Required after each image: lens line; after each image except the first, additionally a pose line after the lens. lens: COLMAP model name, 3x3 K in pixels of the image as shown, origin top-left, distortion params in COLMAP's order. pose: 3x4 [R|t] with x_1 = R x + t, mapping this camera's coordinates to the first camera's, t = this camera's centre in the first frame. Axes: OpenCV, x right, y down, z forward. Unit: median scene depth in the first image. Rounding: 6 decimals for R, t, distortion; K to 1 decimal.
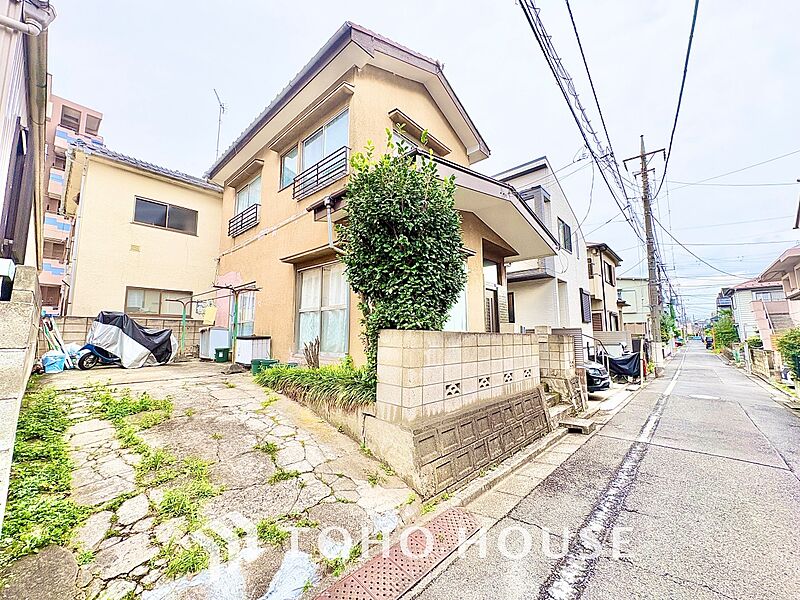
lens RADIAL K [[318.8, 0, 400.5], [0, 318.8, 300.2], [0, 0, 1]] dist [0.000066, 0.000223]
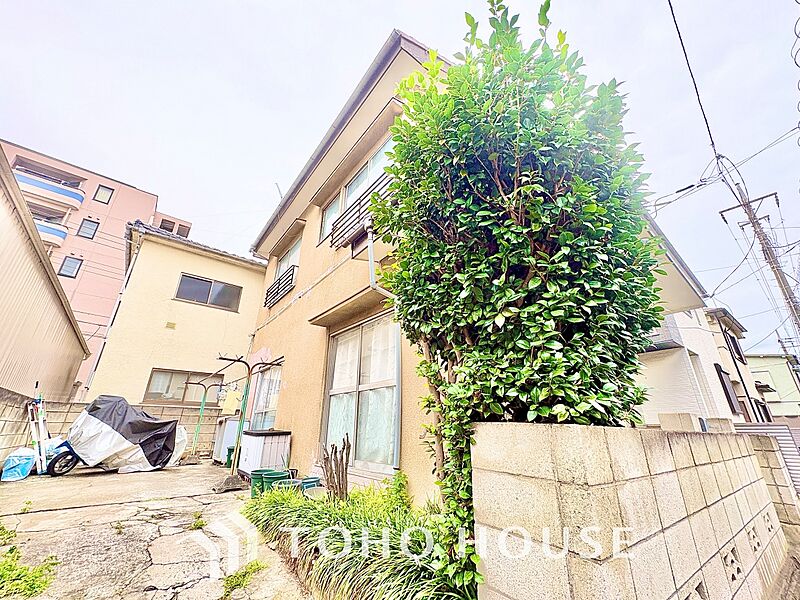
lens RADIAL K [[318.8, 0, 400.5], [0, 318.8, 300.2], [0, 0, 1]] dist [0.000066, 0.000223]
pose [[0.986622, -0.050573, -0.154983, -0.052158], [0.006739, 0.962506, -0.271178, 0.031247], [0.162886, 0.266506, 0.949970, 0.335779]]
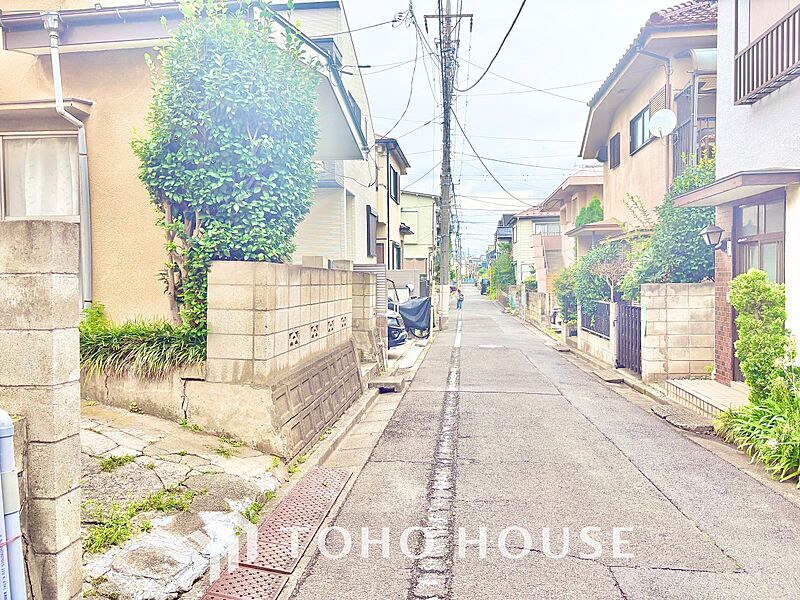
lens RADIAL K [[604.3, 0, 402.8], [0, 604.3, 298.8], [0, 0, 1]] dist [0.055149, -0.061244]
pose [[0.803338, -0.020972, 0.595154, -0.317363], [-0.065839, 0.990126, 0.123758, -0.011507], [-0.591872, -0.138604, 0.794025, -0.203204]]
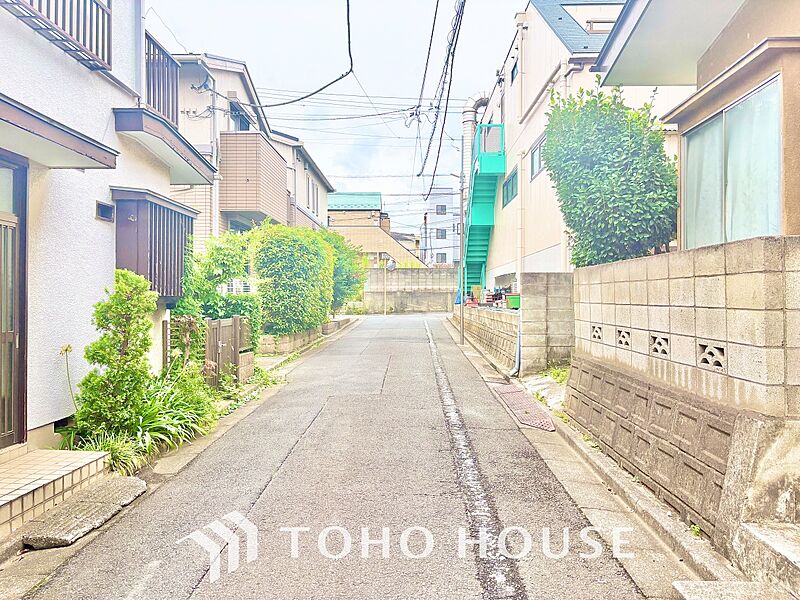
lens RADIAL K [[604.3, 0, 402.8], [0, 604.3, 298.8], [0, 0, 1]] dist [0.055149, -0.061244]
pose [[-0.753620, 0.005751, -0.657286, 1.026817], [0.083679, 0.992665, -0.087258, 0.182776], [0.651963, -0.120760, -0.748573, 1.196694]]
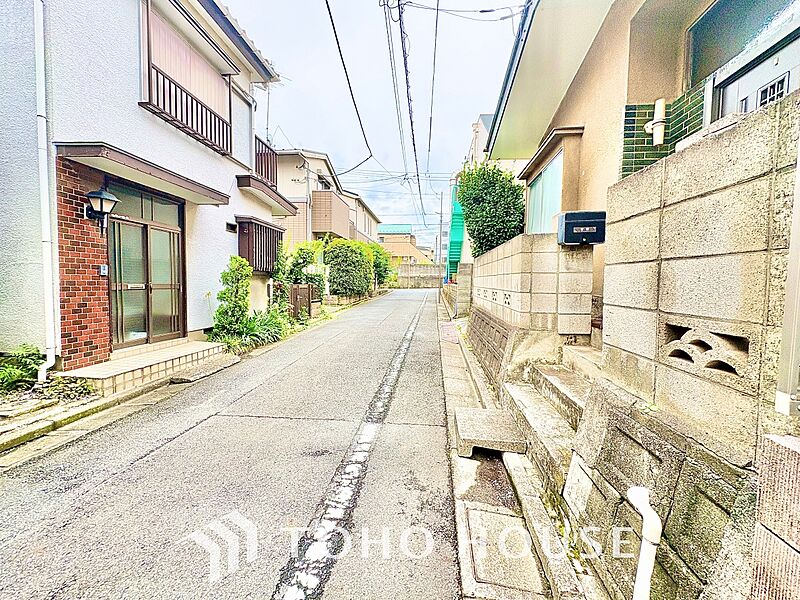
lens RADIAL K [[318.8, 0, 400.5], [0, 318.8, 300.2], [0, 0, 1]] dist [0.000066, 0.000223]
pose [[-0.806834, 0.026720, -0.590173, 0.912049], [0.060250, 0.997490, -0.037207, 0.225177], [0.587698, -0.065578, -0.806419, 1.308311]]
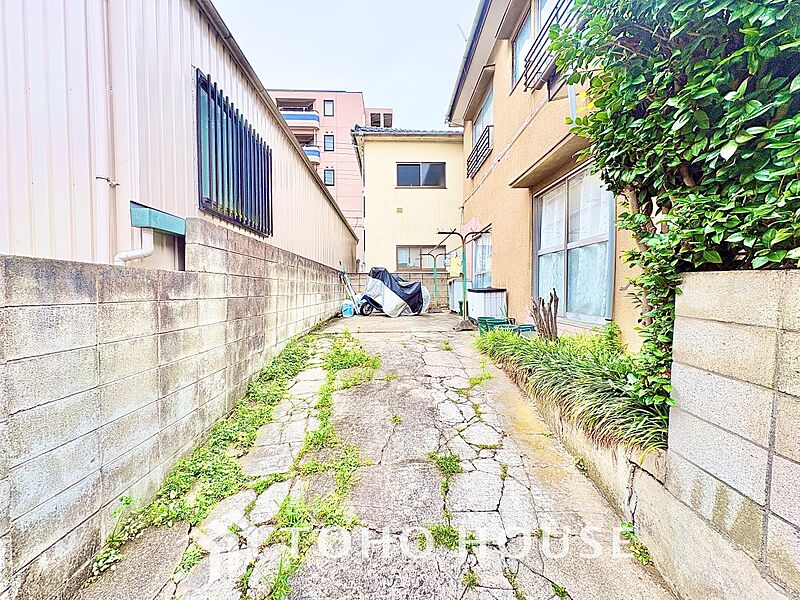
lens RADIAL K [[318.8, 0, 400.5], [0, 318.8, 300.2], [0, 0, 1]] dist [0.000066, 0.000223]
pose [[0.690449, 0.026496, -0.722896, -0.013190], [0.083219, 0.989785, 0.115762, 0.031669], [0.718579, -0.140087, 0.681190, 0.298072]]
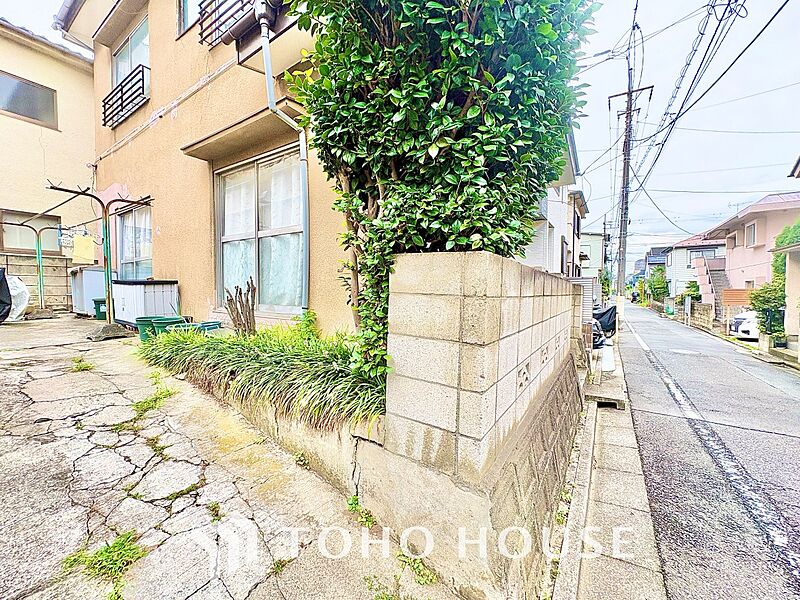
lens RADIAL K [[318.8, 0, 400.5], [0, 318.8, 300.2], [0, 0, 1]] dist [0.000066, 0.000223]
pose [[0.987482, 0.004719, 0.157664, -0.074979], [-0.027725, 0.989184, 0.144036, 0.054951], [-0.155279, -0.146604, 0.976932, 0.341514]]
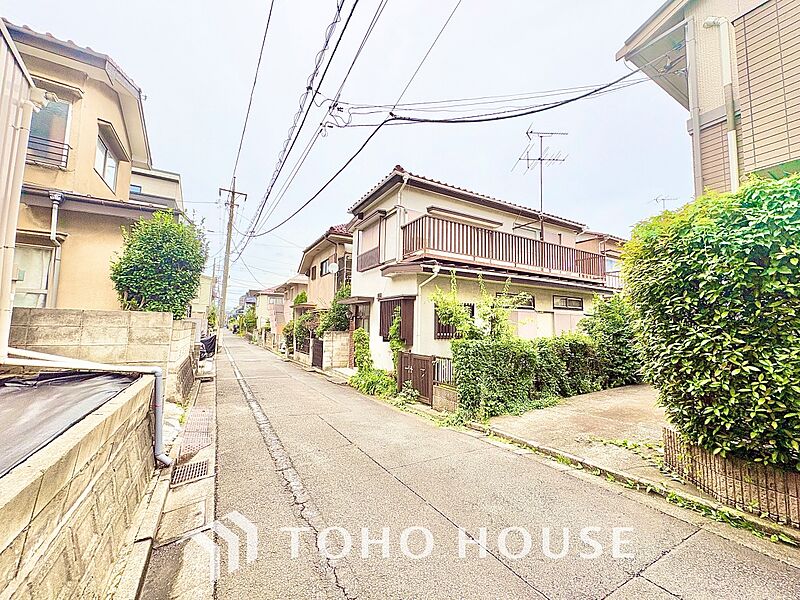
lens RADIAL K [[318.8, 0, 400.5], [0, 318.8, 300.2], [0, 0, 1]] dist [0.000066, 0.000223]
pose [[0.305012, 0.094552, 0.947643, -0.736568], [-0.136878, 0.989080, -0.054630, -0.052213], [-0.942461, -0.113048, 0.314623, -0.424481]]
